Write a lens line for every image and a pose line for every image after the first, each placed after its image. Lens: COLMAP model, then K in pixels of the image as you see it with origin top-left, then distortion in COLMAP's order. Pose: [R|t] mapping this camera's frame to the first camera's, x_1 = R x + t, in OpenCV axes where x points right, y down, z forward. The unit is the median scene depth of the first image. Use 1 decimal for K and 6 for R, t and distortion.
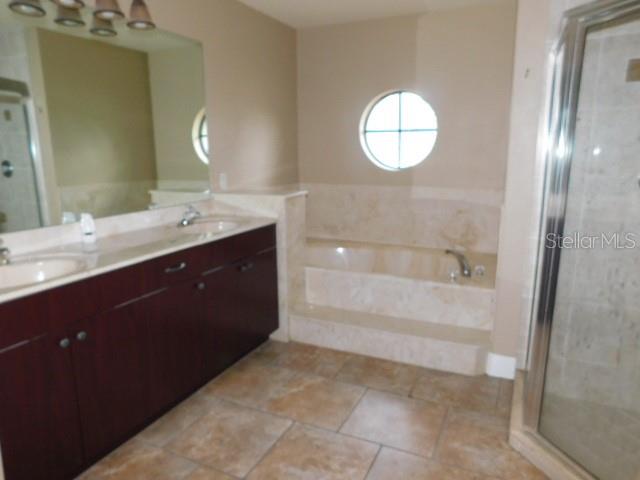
lens RADIAL K [[443.5, 0, 320.0], [0, 443.5, 240.0], [0, 0, 1]] dist [-0.103185, 0.072151]
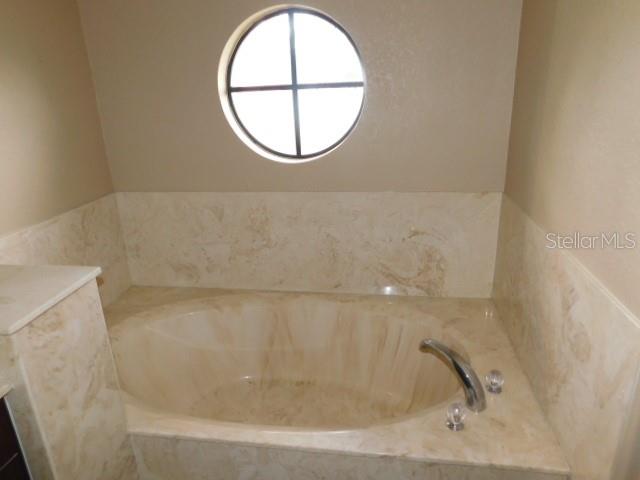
lens RADIAL K [[443.5, 0, 320.0], [0, 443.5, 240.0], [0, 0, 1]] dist [-0.103185, 0.072151]
pose [[0.957990, -0.120794, 0.260122, 0.049166], [0.085362, 0.985964, 0.143484, -0.137814], [-0.273803, -0.115251, 0.954856, 0.456752]]
